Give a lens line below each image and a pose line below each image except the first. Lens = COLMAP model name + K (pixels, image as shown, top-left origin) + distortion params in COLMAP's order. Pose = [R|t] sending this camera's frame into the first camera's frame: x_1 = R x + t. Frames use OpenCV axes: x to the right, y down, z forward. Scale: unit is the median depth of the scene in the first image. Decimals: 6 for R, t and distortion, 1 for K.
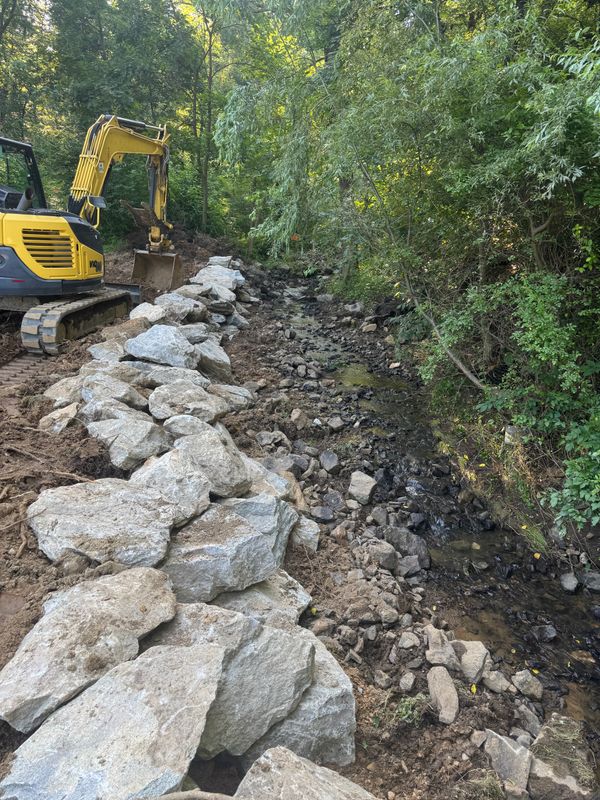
lens RADIAL K [[556.2, 0, 300.0], [0, 556.2, 400.0], [0, 0, 1]] dist [0.023912, -0.033098]
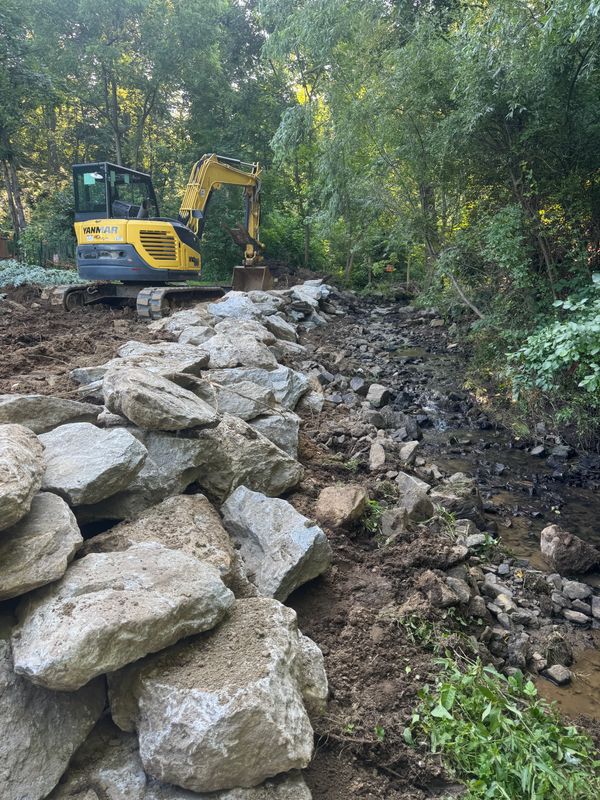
lens RADIAL K [[556.2, 0, 300.0], [0, 556.2, 400.0], [0, 0, 1]] dist [0.023912, -0.033098]
pose [[0.976997, -0.011955, -0.212917, 0.129978], [-0.009187, 0.995141, -0.098032, 0.182563], [0.213054, 0.097733, 0.972140, -0.152212]]
